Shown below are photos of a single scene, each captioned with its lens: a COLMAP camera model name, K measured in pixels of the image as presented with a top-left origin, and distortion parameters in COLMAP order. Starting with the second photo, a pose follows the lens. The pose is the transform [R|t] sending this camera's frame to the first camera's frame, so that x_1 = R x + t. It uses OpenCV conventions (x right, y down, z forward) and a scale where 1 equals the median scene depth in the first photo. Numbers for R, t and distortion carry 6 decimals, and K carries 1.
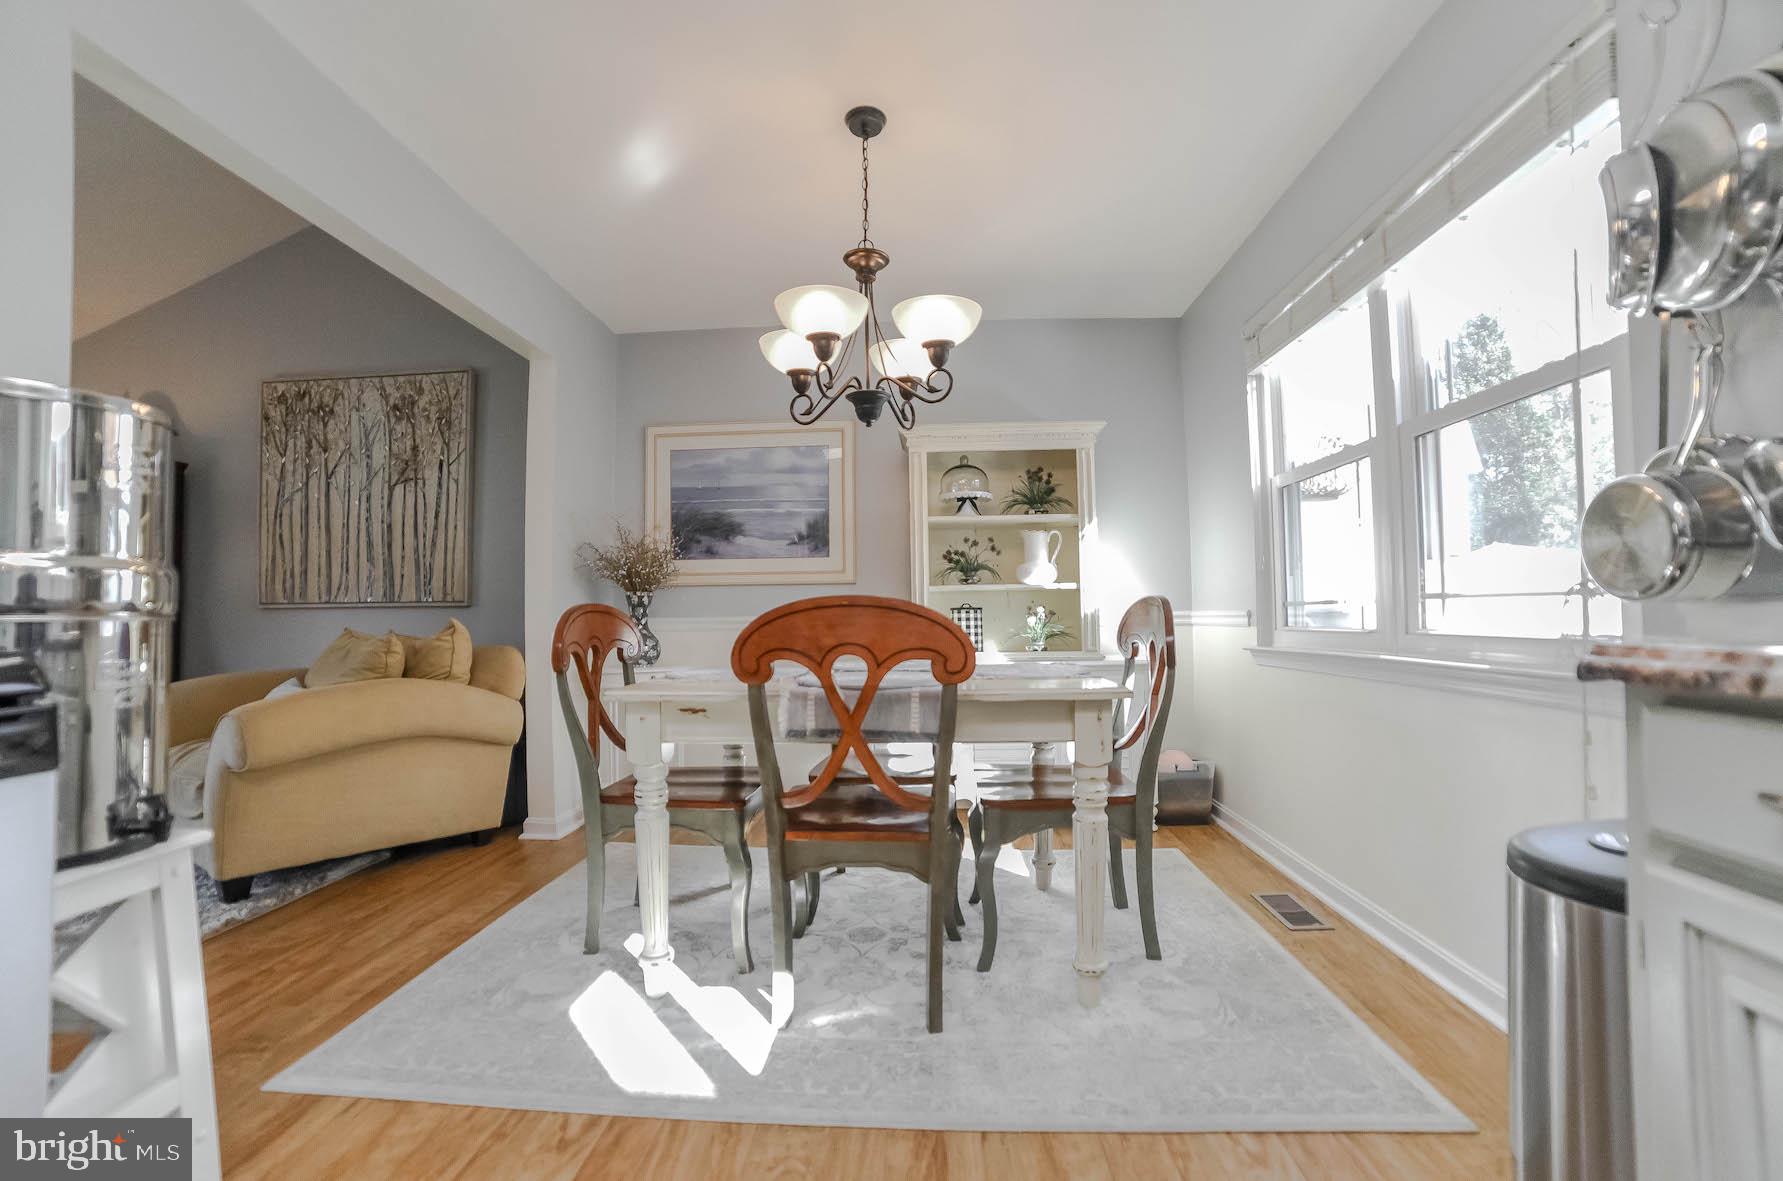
lens RADIAL K [[750.9, 0, 905.6], [0, 750.9, 620.1], [0, 0, 1]] dist [-0.109357, 0.041331]
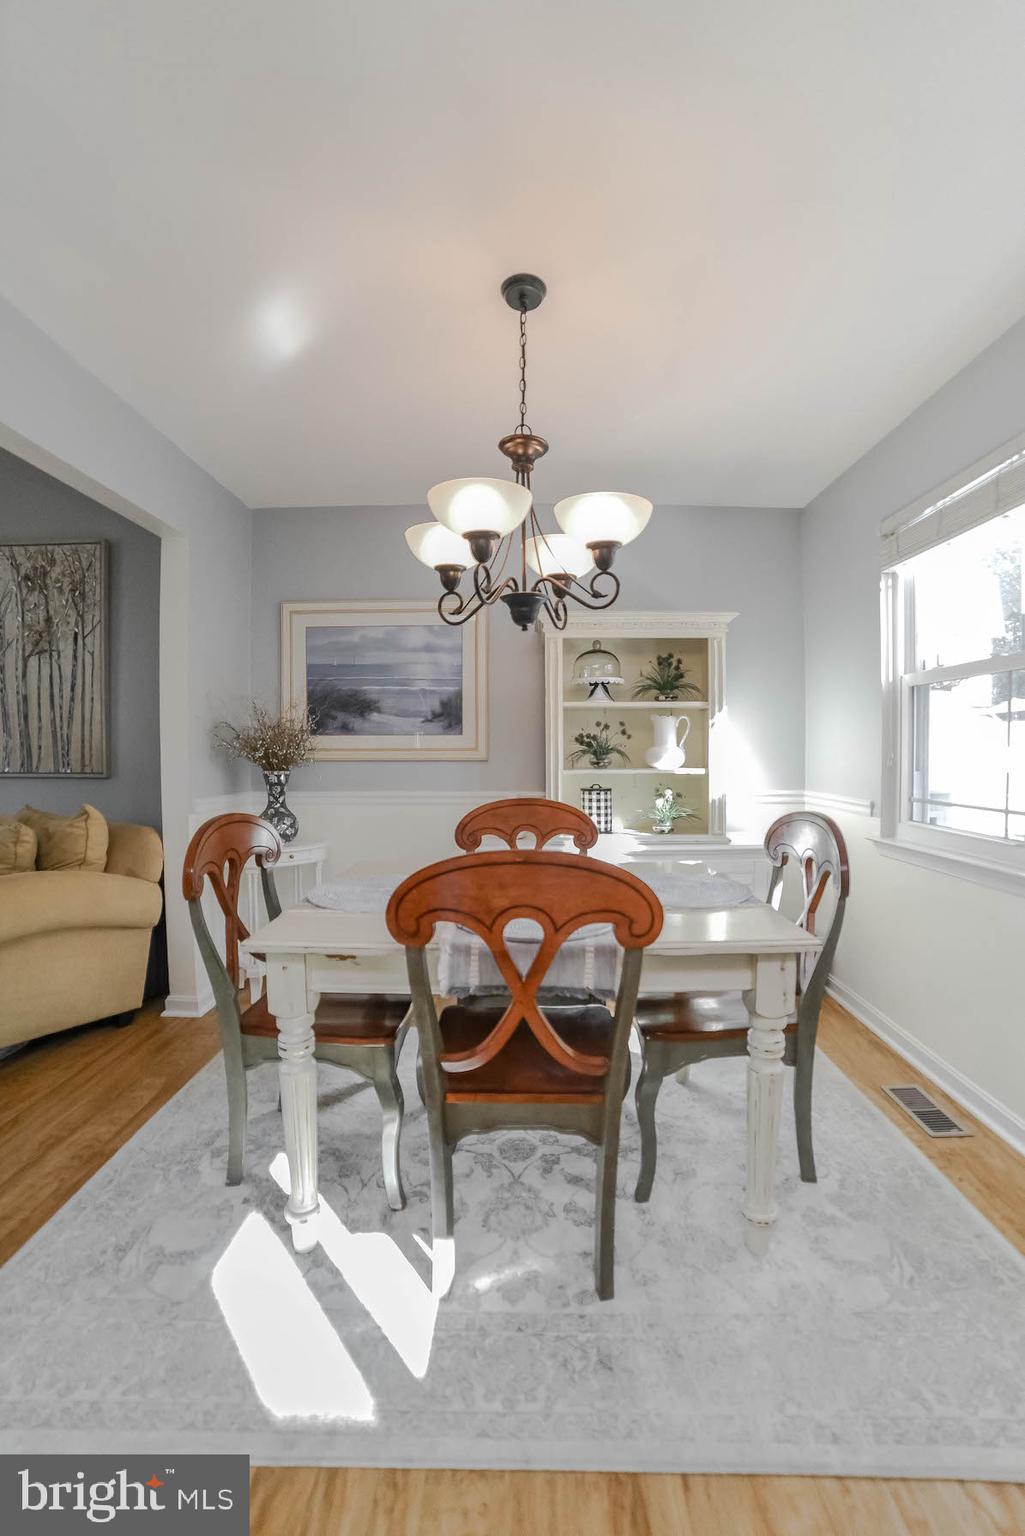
lens RADIAL K [[638.4, 0, 535.0], [0, 638.4, 784.4], [0, 0, 1]] dist [-0.101395, 0.036728]
pose [[0.998900, 0.007931, 0.046209, -0.065734], [-0.010483, 0.998417, 0.055262, -0.101997], [-0.045697, -0.055686, 0.997402, 0.179121]]
